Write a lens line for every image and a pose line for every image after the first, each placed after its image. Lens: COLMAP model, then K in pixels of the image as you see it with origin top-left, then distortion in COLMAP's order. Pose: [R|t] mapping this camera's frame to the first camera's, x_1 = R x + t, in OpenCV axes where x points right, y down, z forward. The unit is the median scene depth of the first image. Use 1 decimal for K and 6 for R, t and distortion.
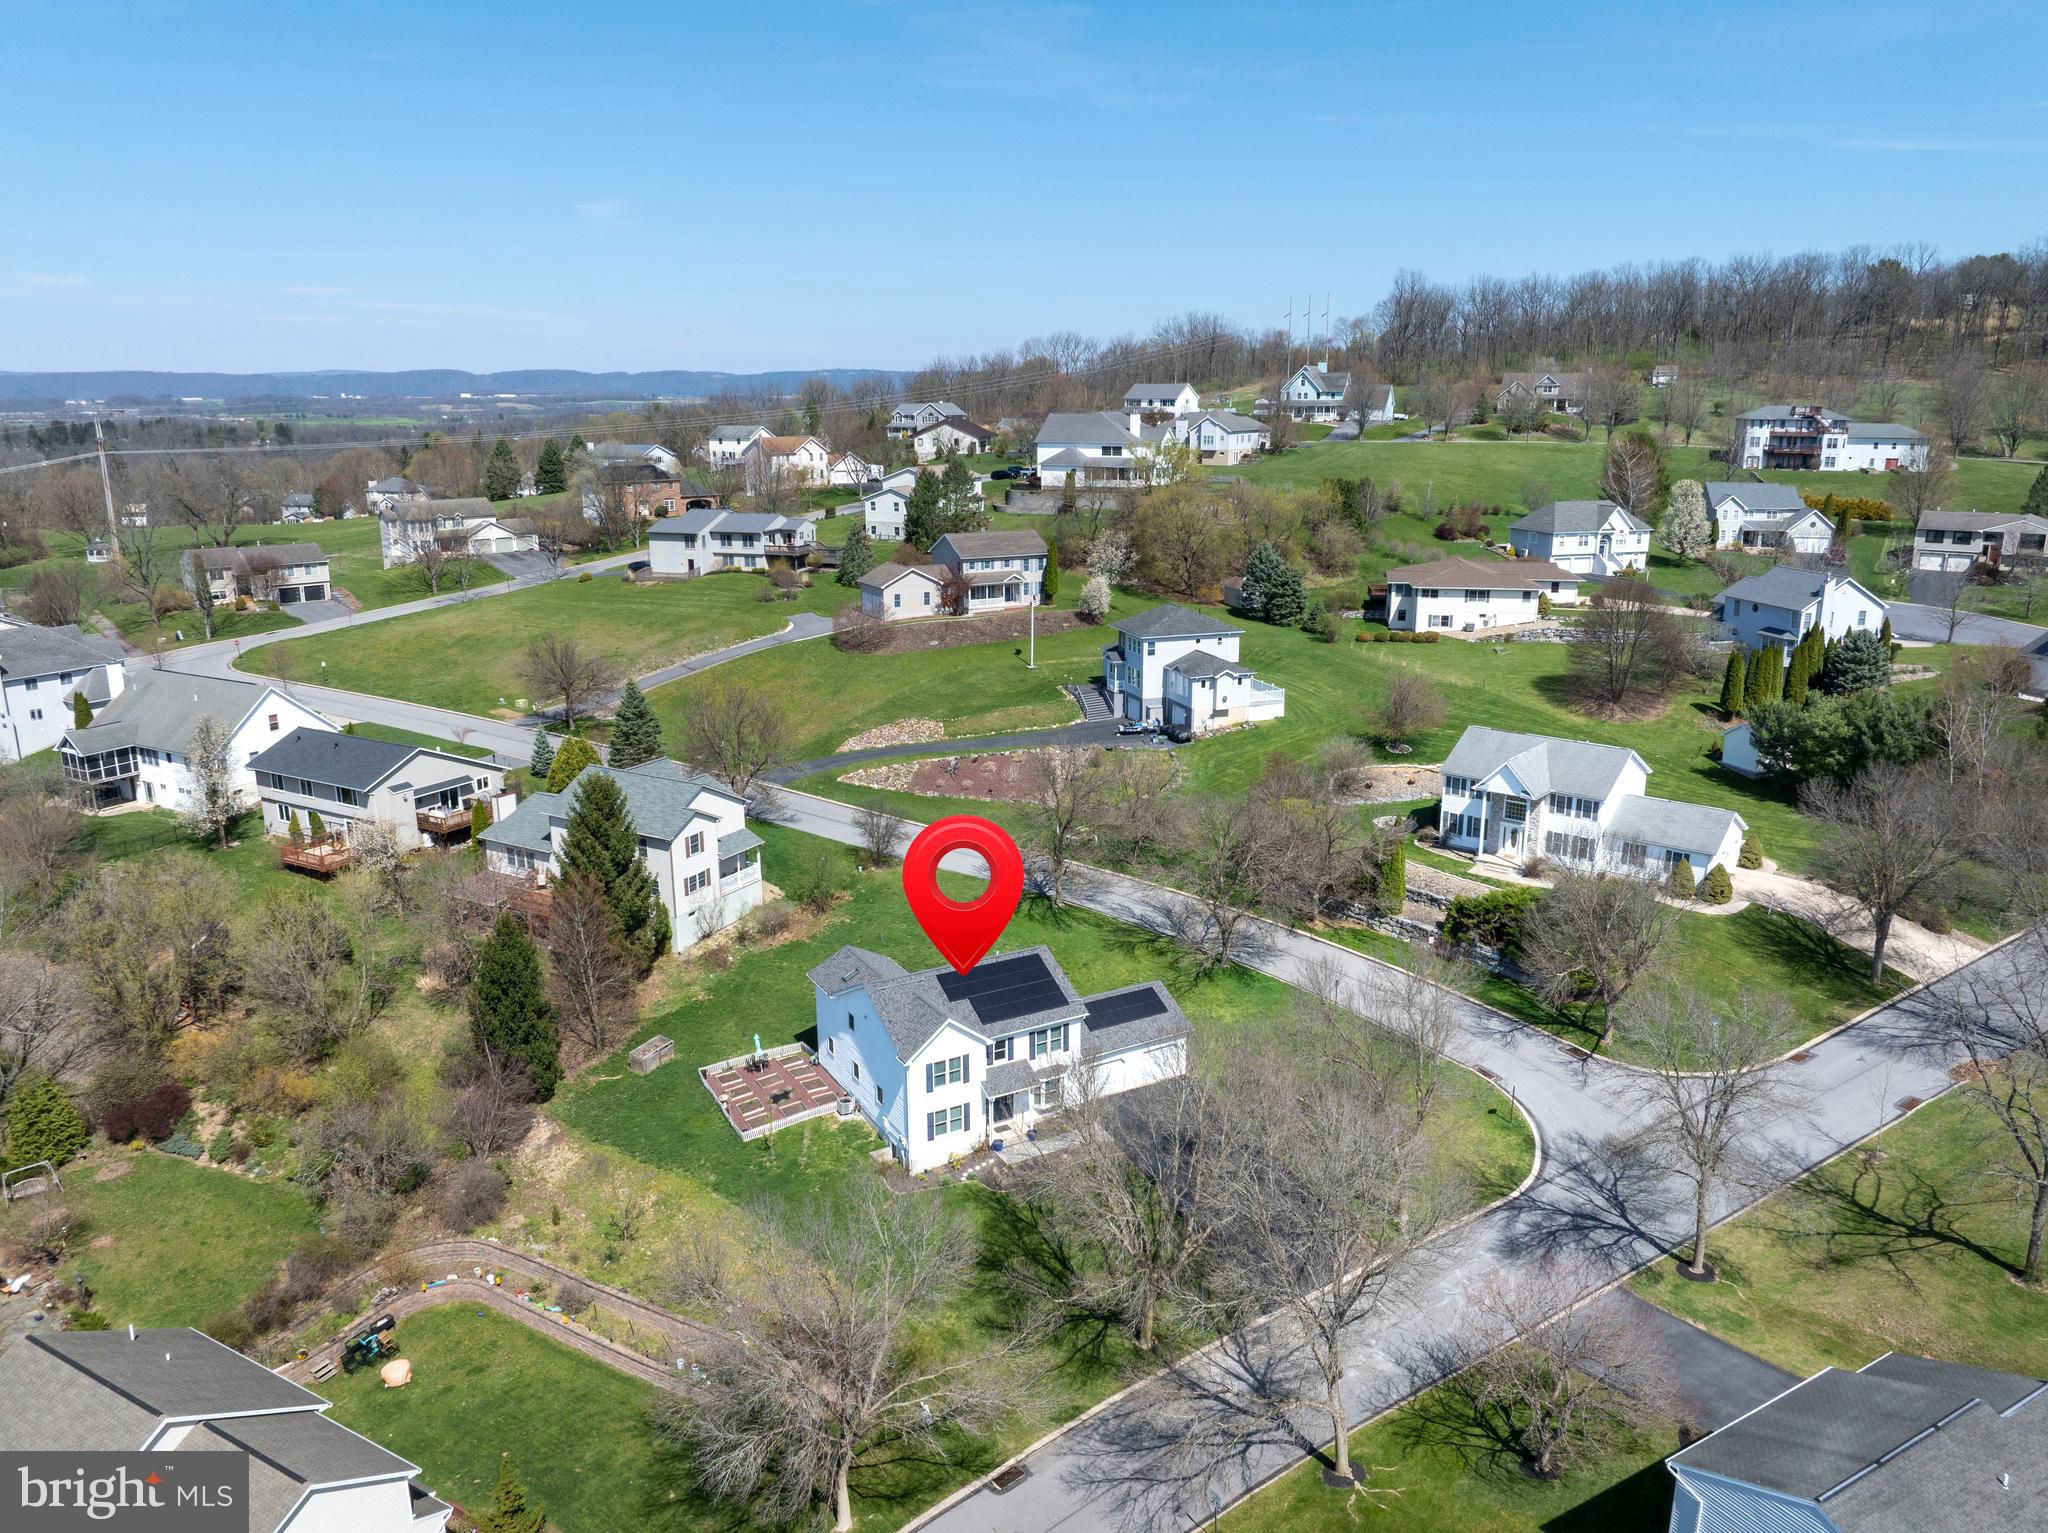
lens RADIAL K [[1440.9, 0, 1027.0], [0, 1440.9, 767.7], [0, 0, 1]] dist [-0.037189, -0.002010]
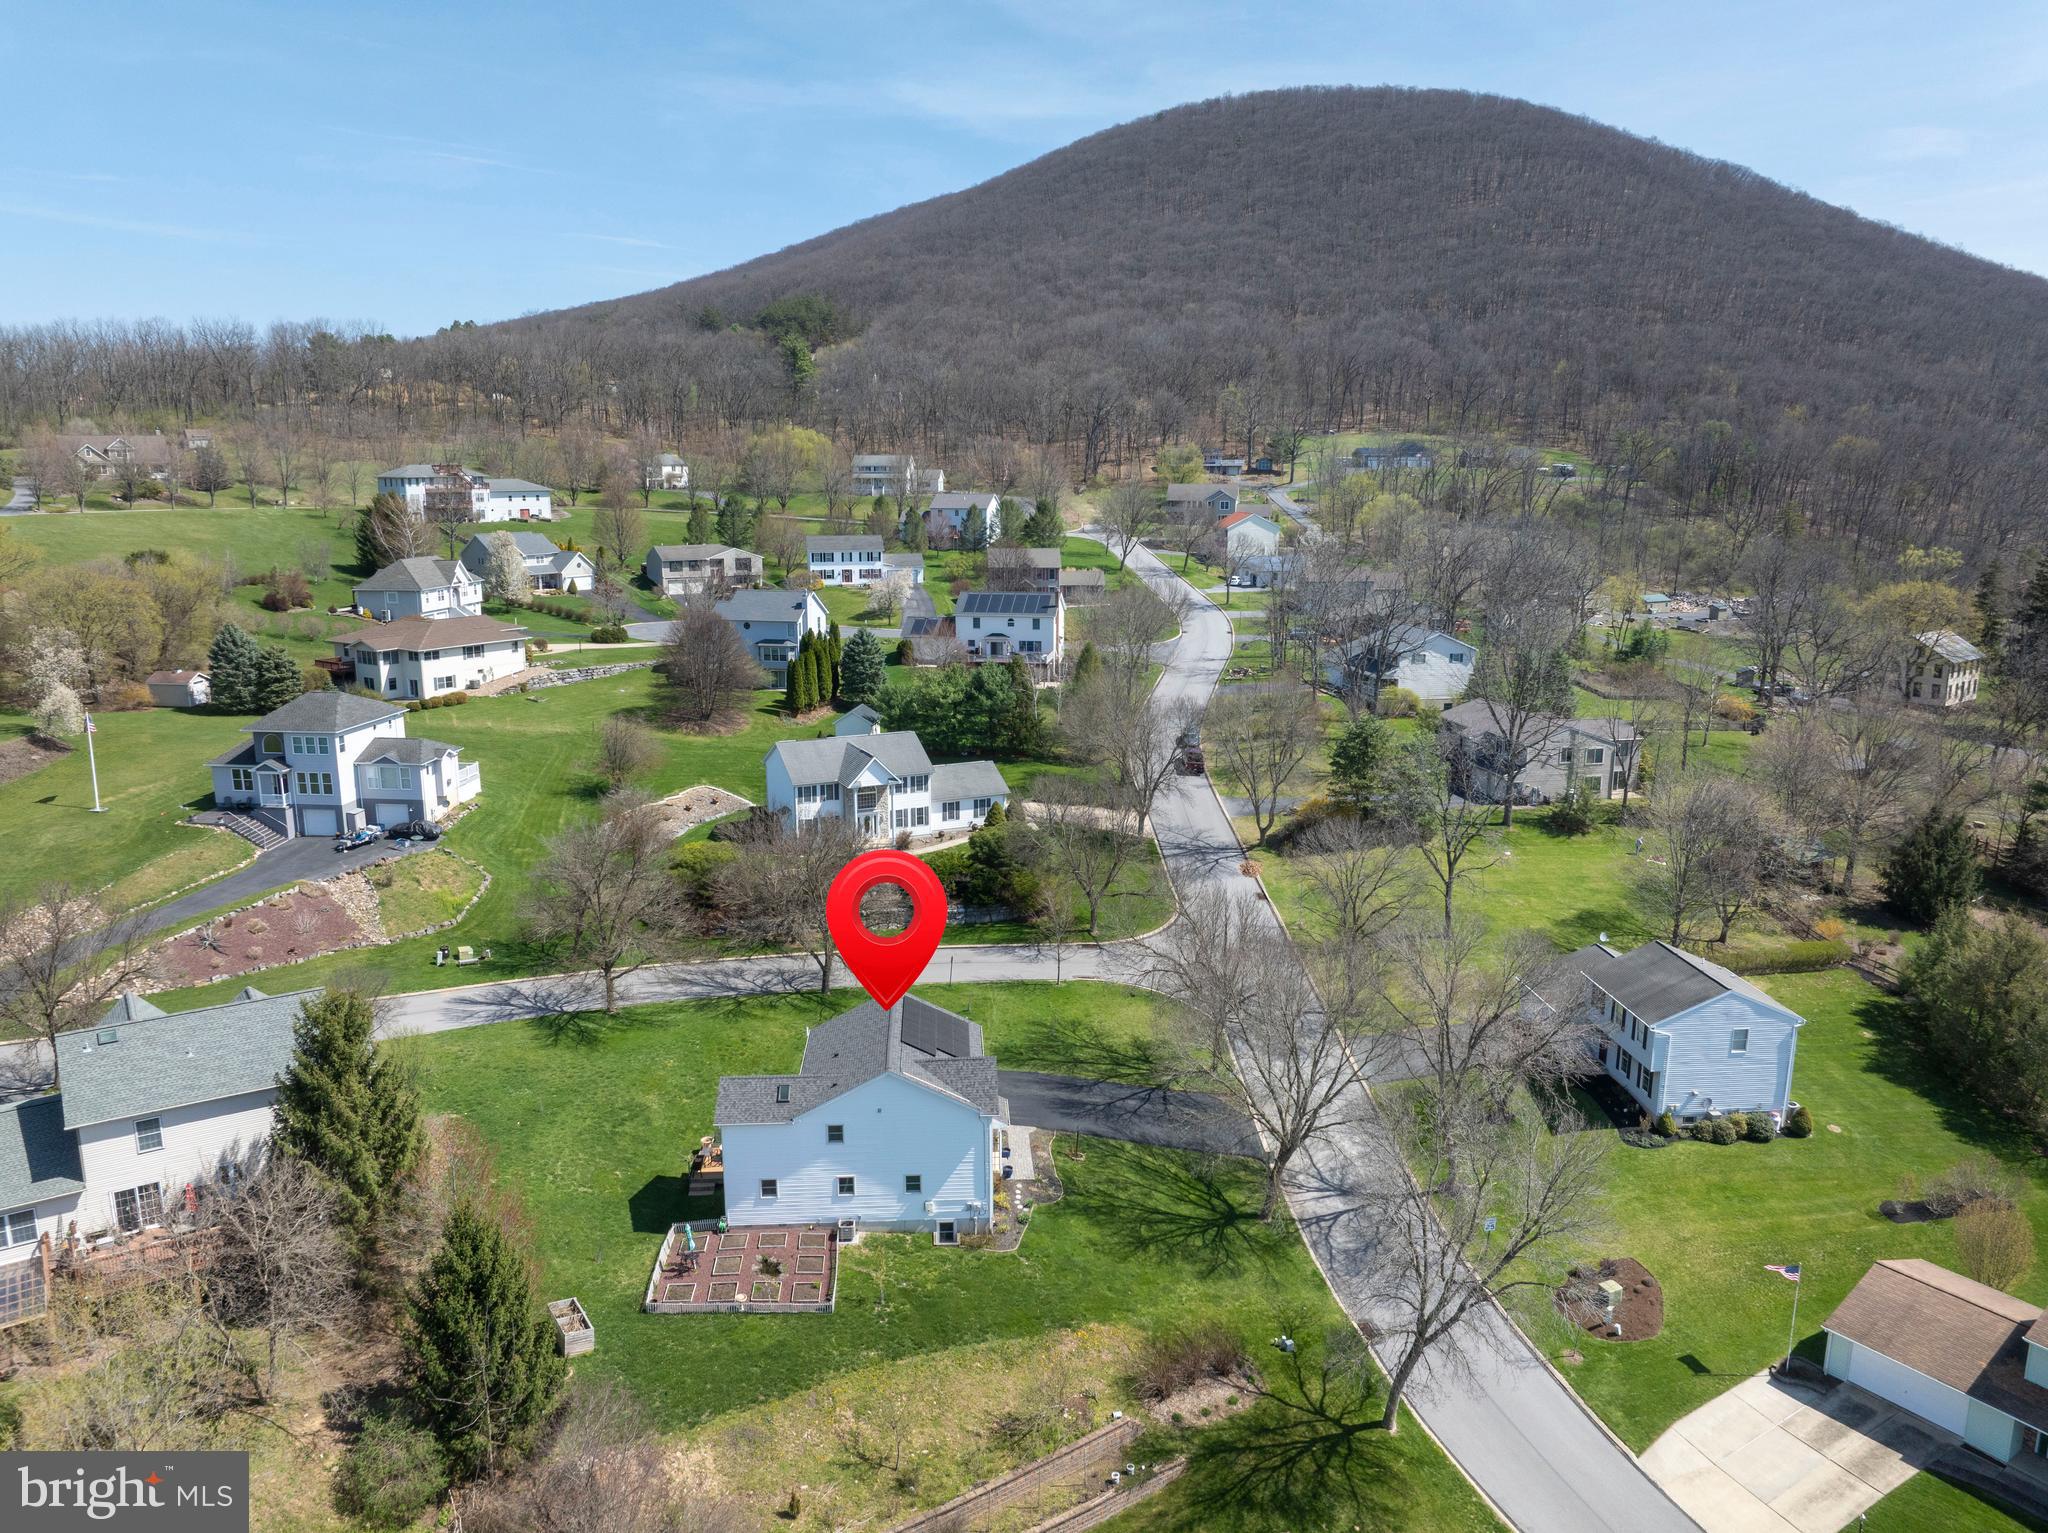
lens RADIAL K [[1440.9, 0, 1027.0], [0, 1440.9, 767.7], [0, 0, 1]] dist [-0.037189, -0.002010]
pose [[0.436157, -0.183644, 0.880932, -0.667547], [0.225719, 0.969984, 0.090453, -0.077130], [-0.871101, 0.159392, 0.464518, 0.379747]]
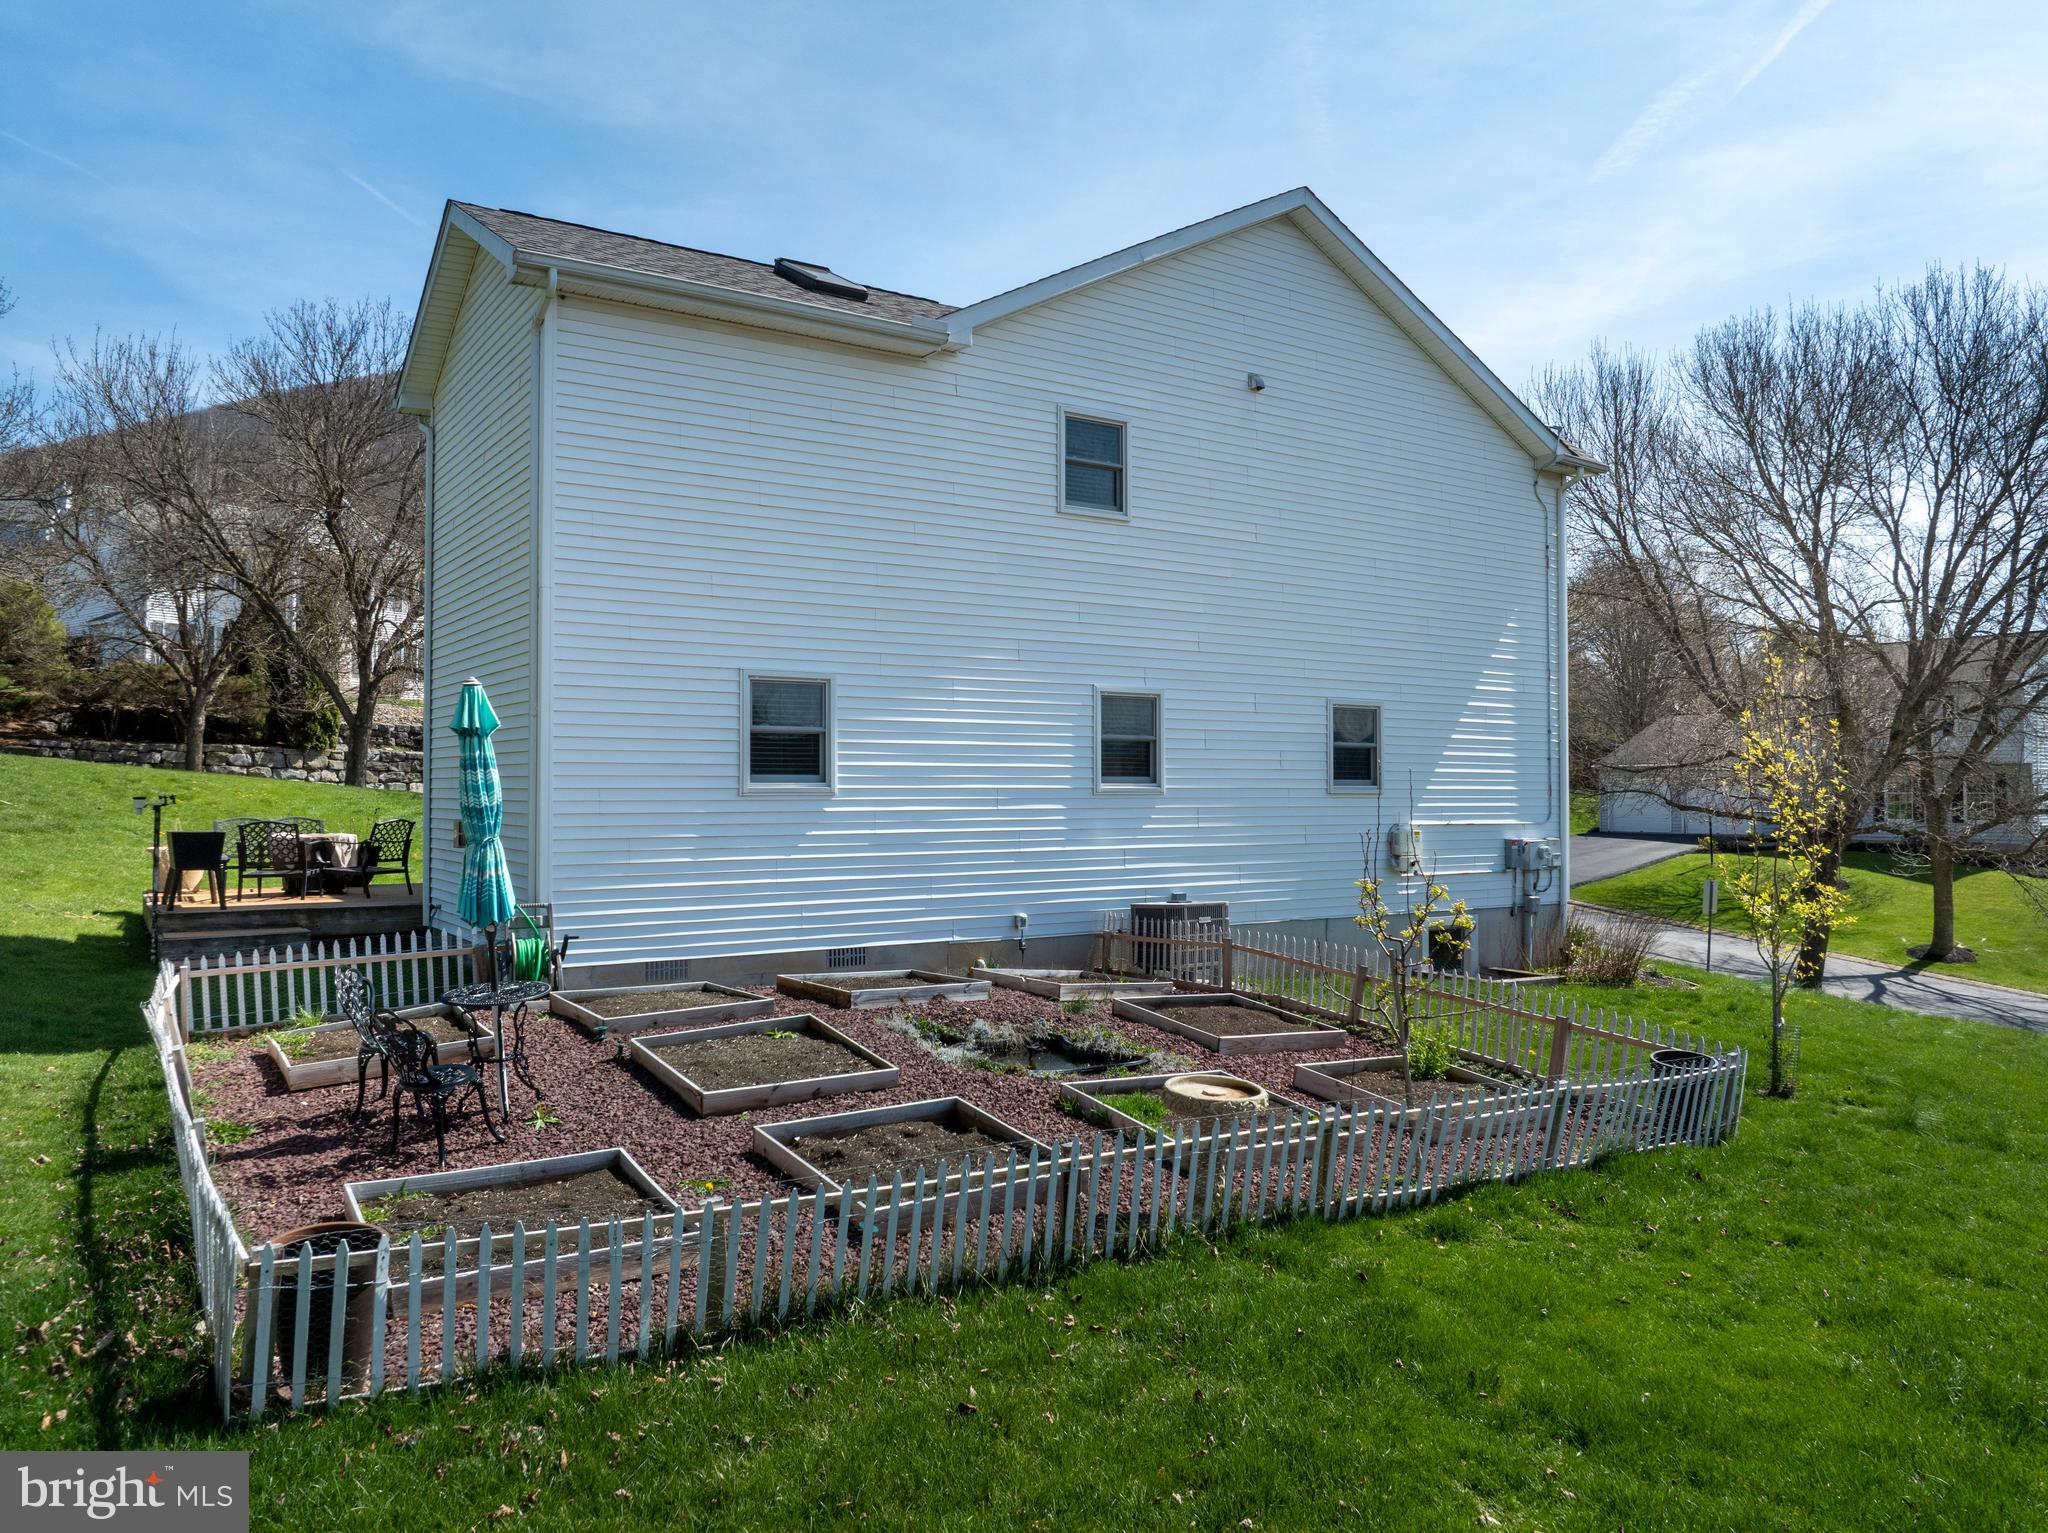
lens RADIAL K [[1440.9, 0, 1027.0], [0, 1440.9, 767.7], [0, 0, 1]] dist [-0.037189, -0.002010]
pose [[-0.081323, 0.020587, 0.996475, -0.250074], [0.251513, 0.967854, 0.000530, 0.176249], [-0.964431, 0.250670, -0.083886, 0.860330]]
